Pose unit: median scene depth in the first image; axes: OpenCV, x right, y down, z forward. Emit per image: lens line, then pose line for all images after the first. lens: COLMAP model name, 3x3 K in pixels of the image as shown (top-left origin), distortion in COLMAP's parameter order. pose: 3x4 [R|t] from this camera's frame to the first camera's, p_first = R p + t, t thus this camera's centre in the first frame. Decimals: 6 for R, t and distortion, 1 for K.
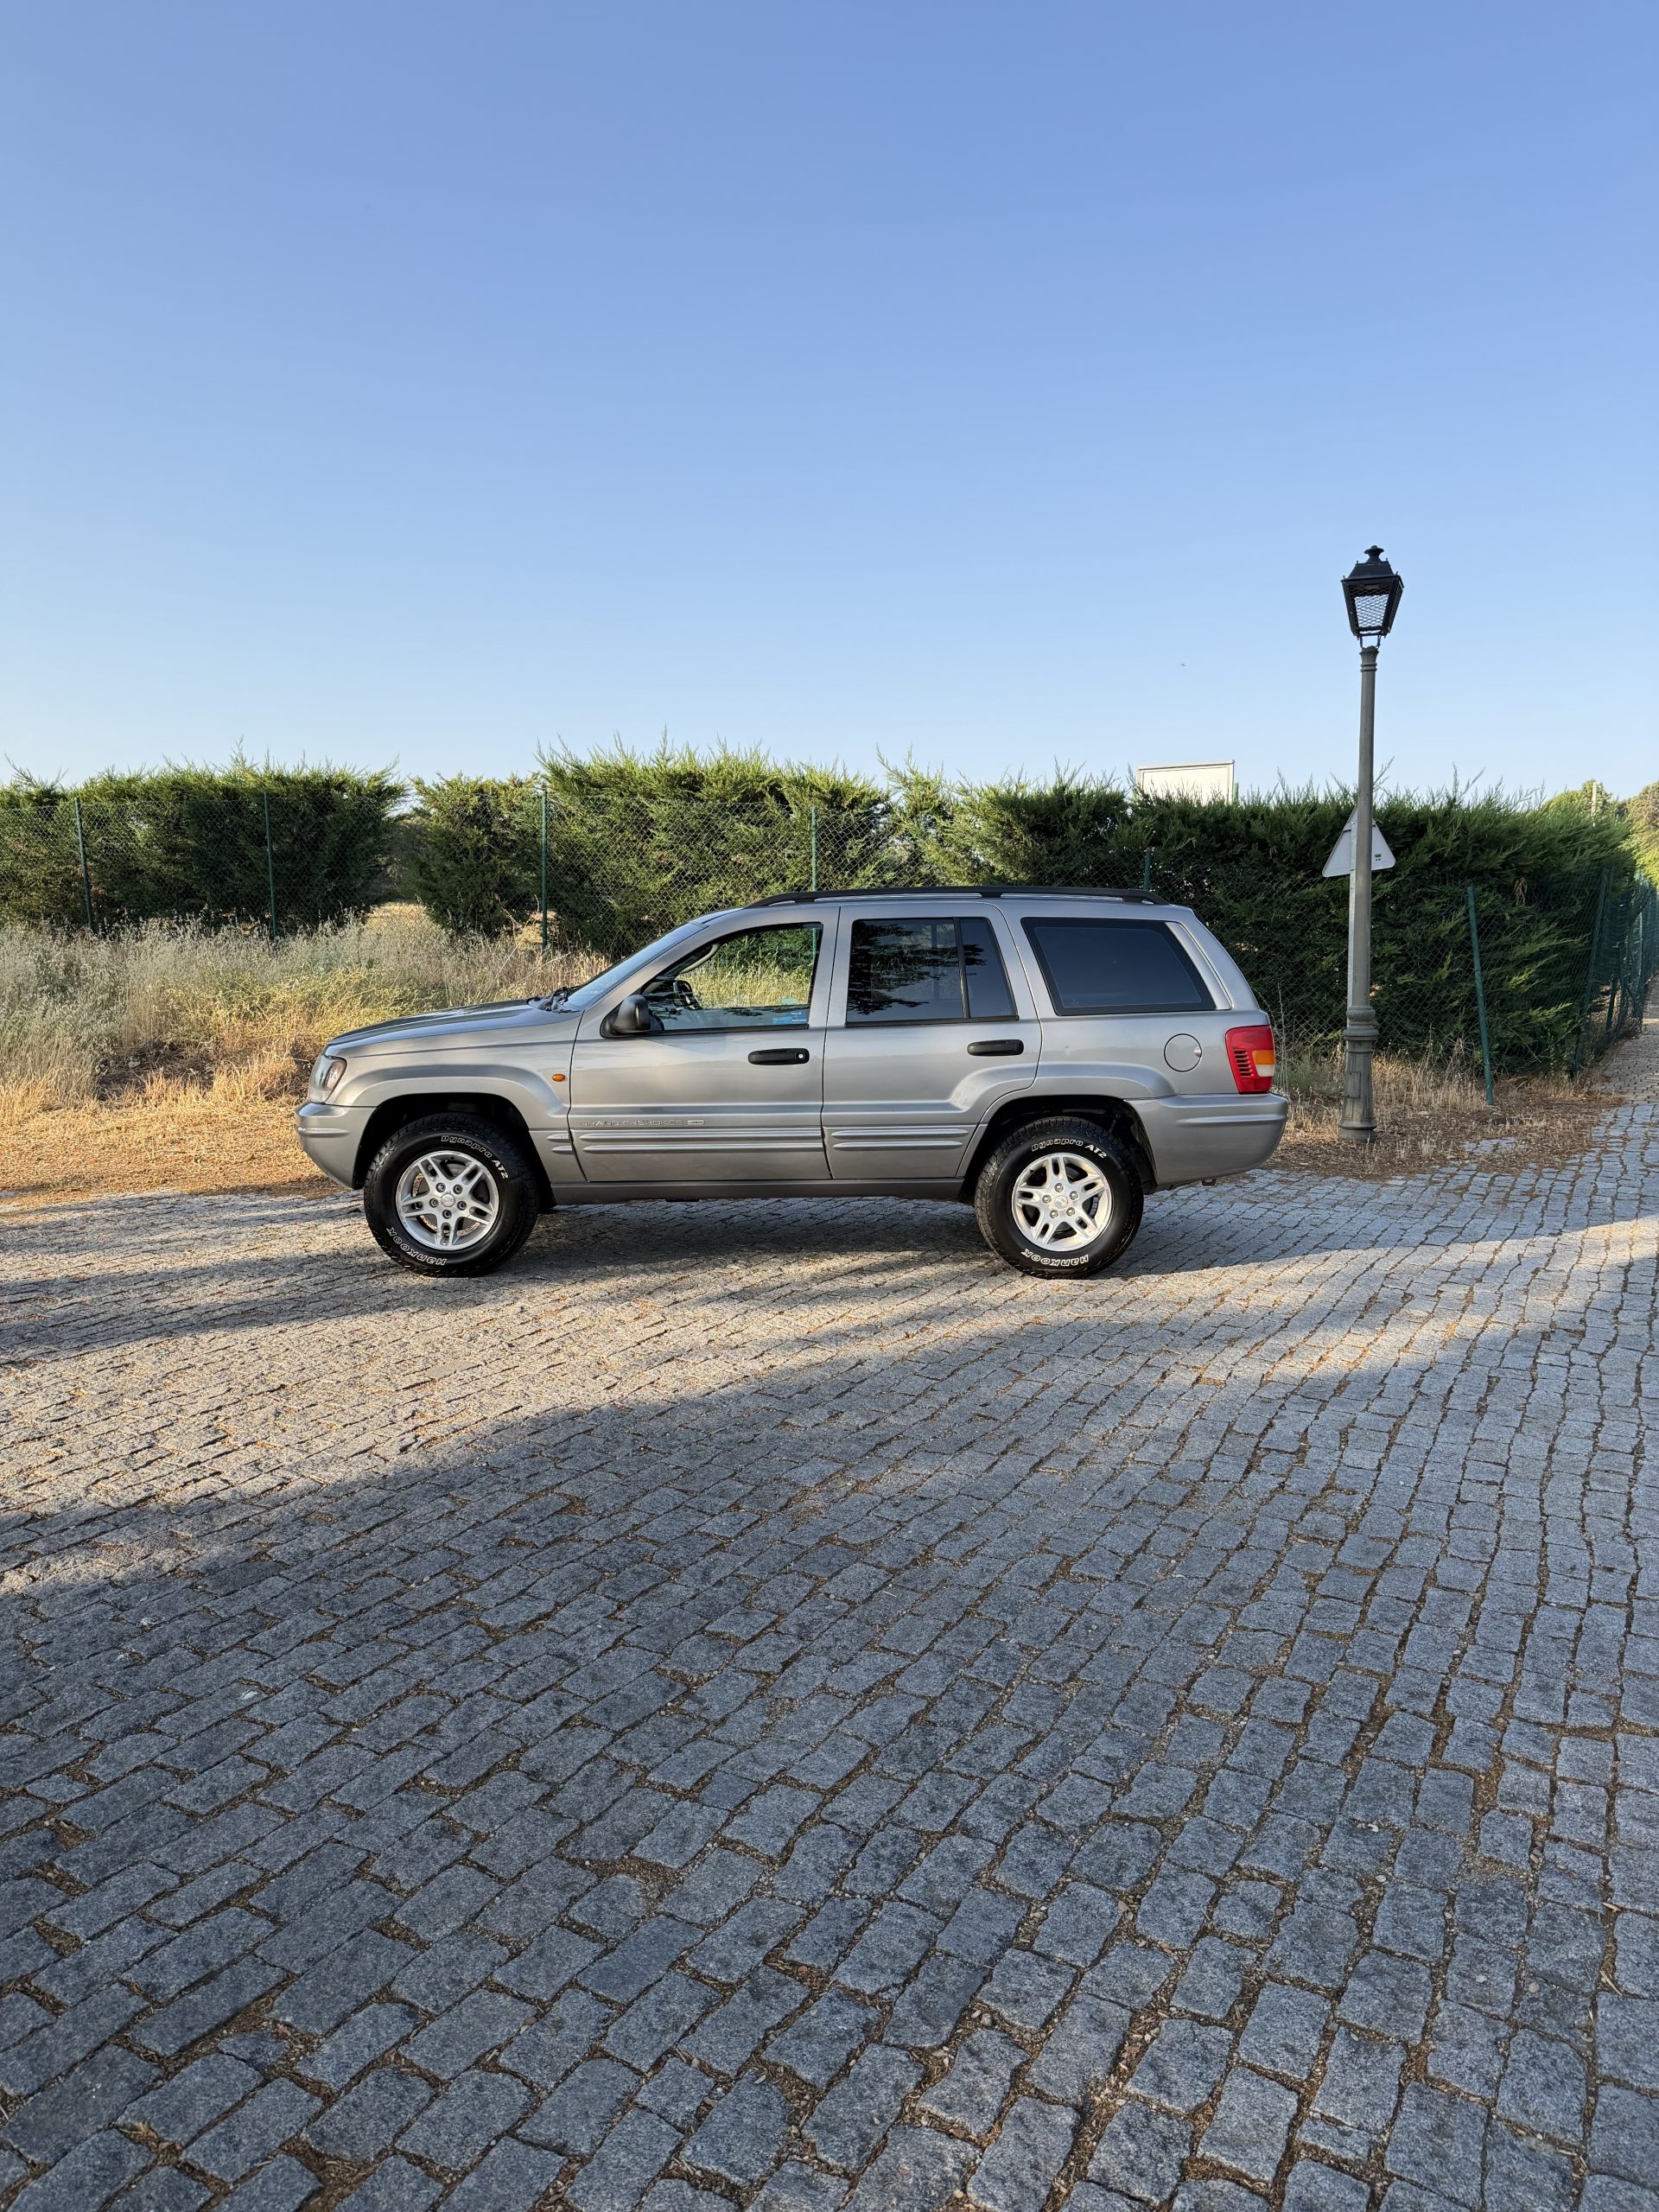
lens RADIAL K [[1575.4, 0, 867.1], [0, 1575.4, 1163.4], [0, 0, 1]] dist [0.045605, -0.067394]
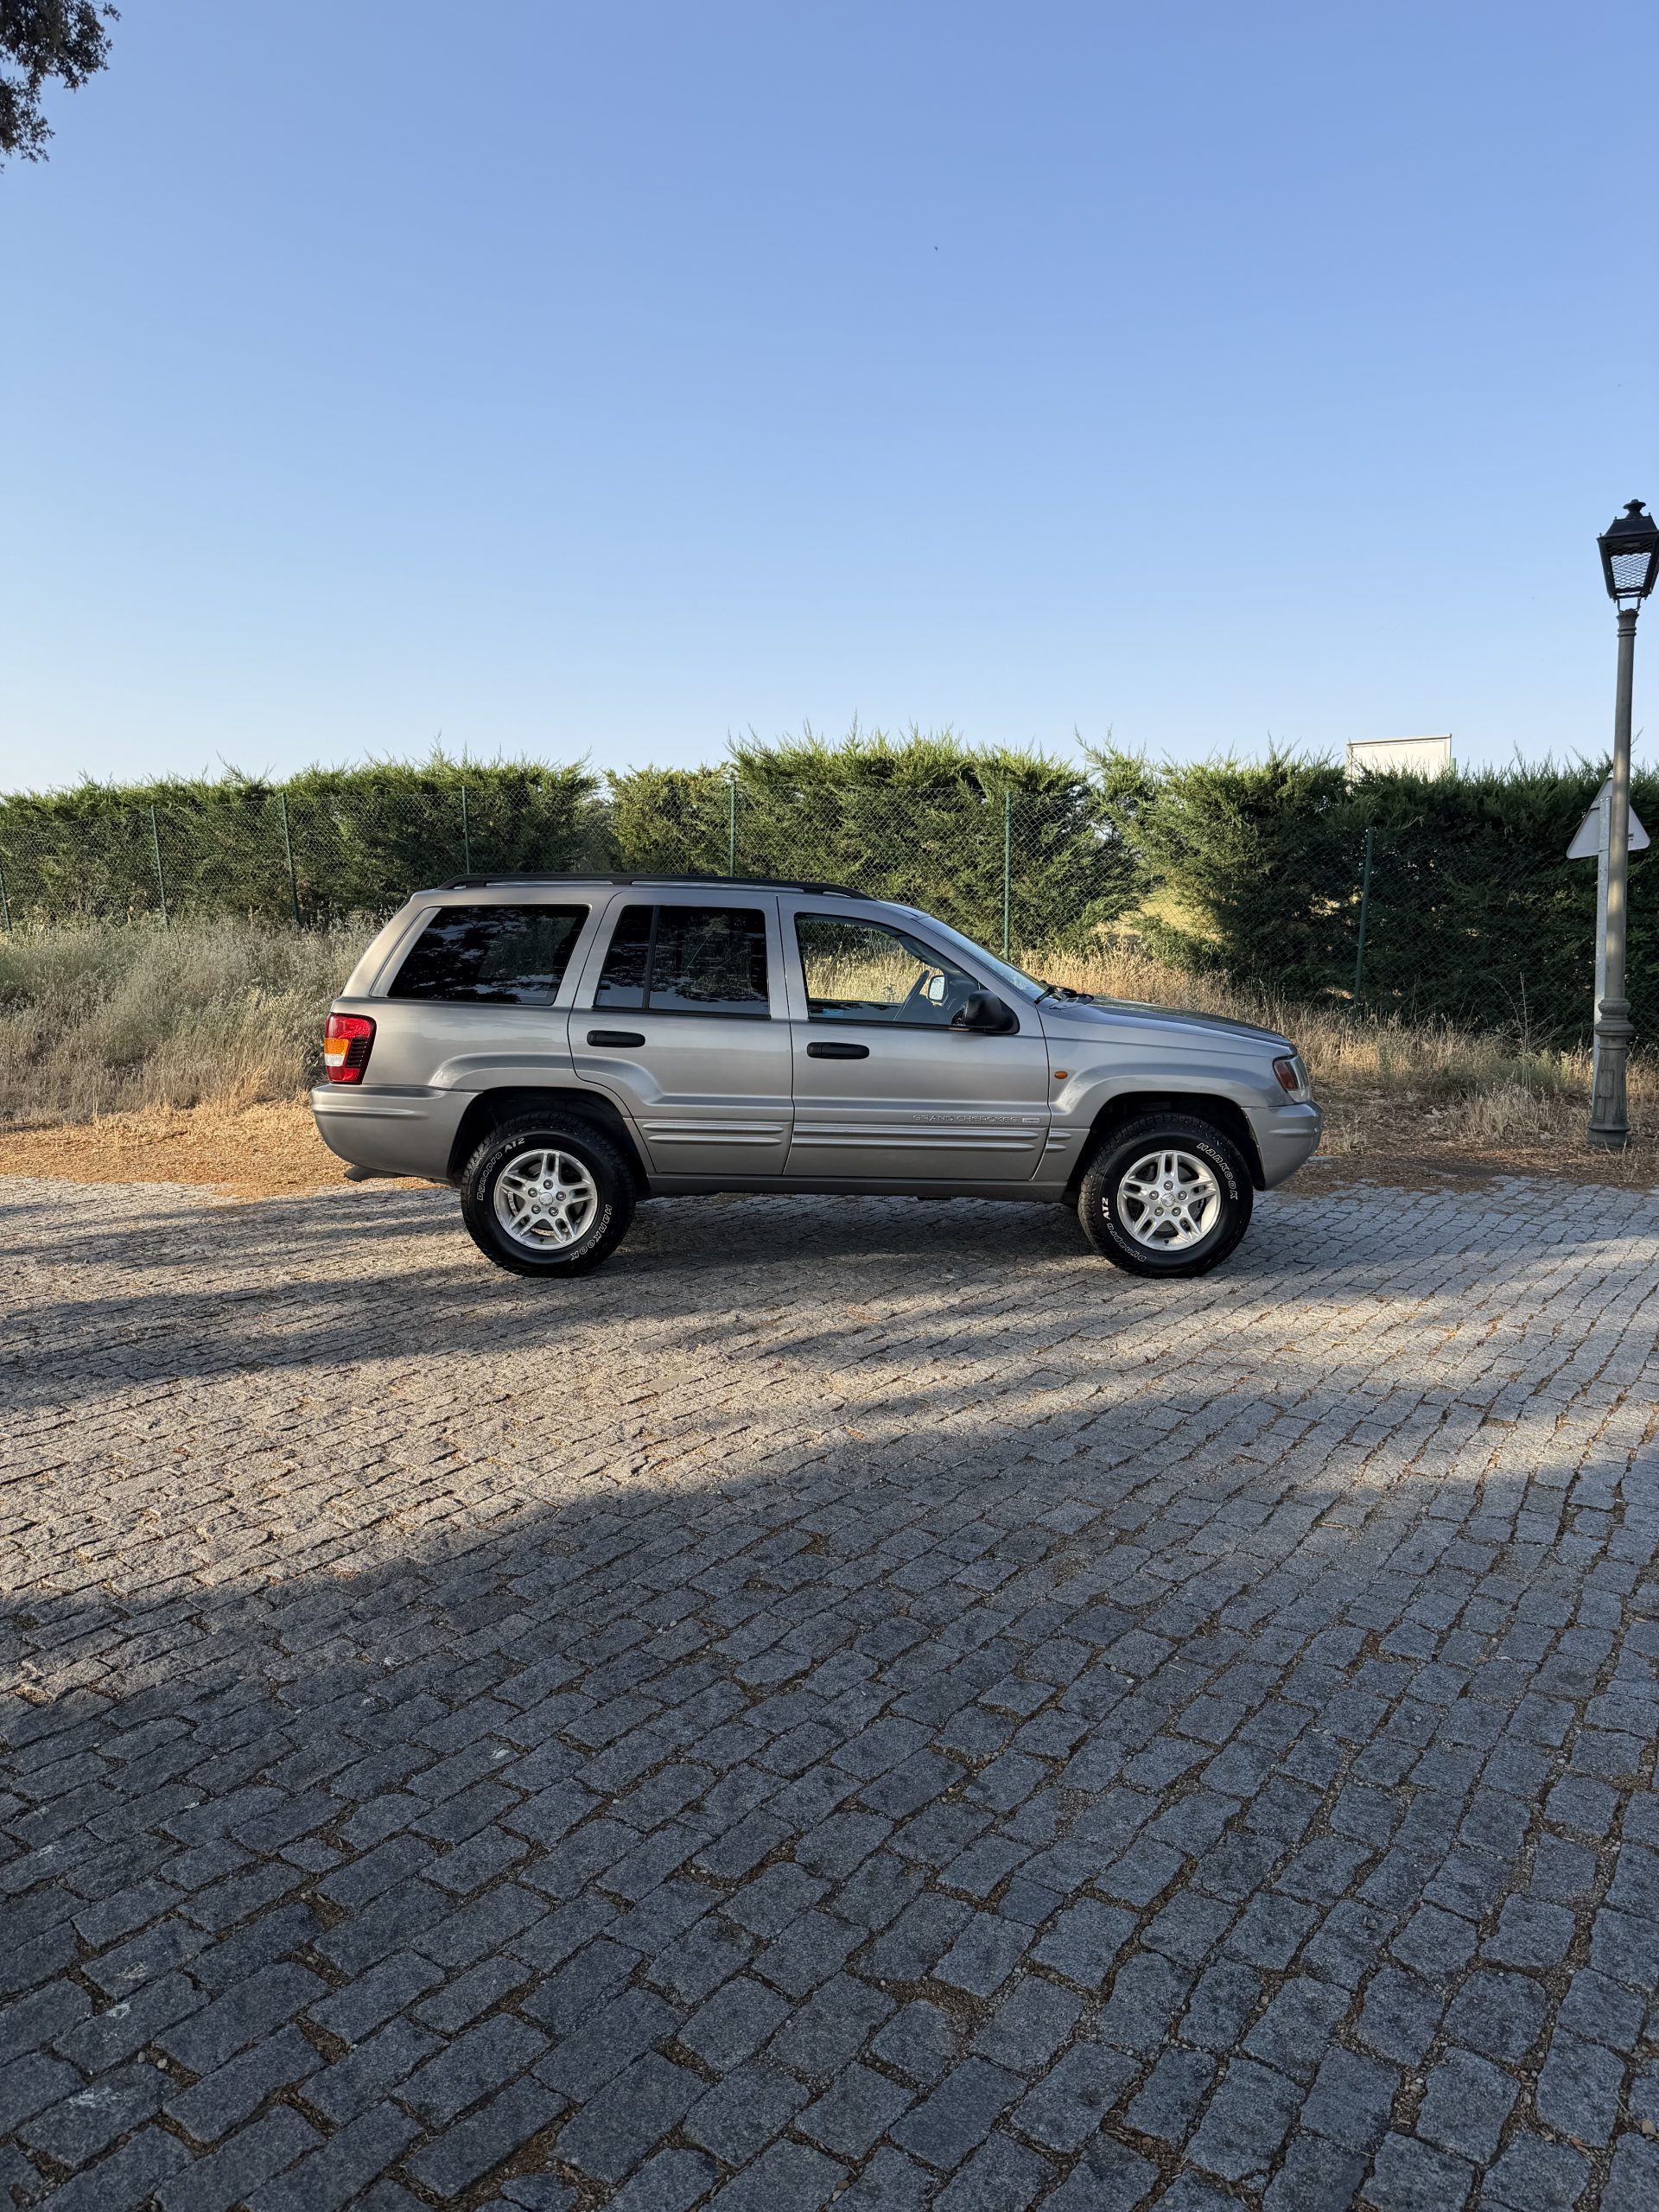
lens RADIAL K [[1575.4, 0, 849.7], [0, 1575.4, 1157.3], [0, 0, 1]] dist [0.045605, -0.067394]
pose [[0.993804, 0.011052, -0.110598, -0.068452], [-0.010382, 0.999924, 0.006633, -0.020495], [0.110663, -0.005444, 0.993843, 0.075264]]
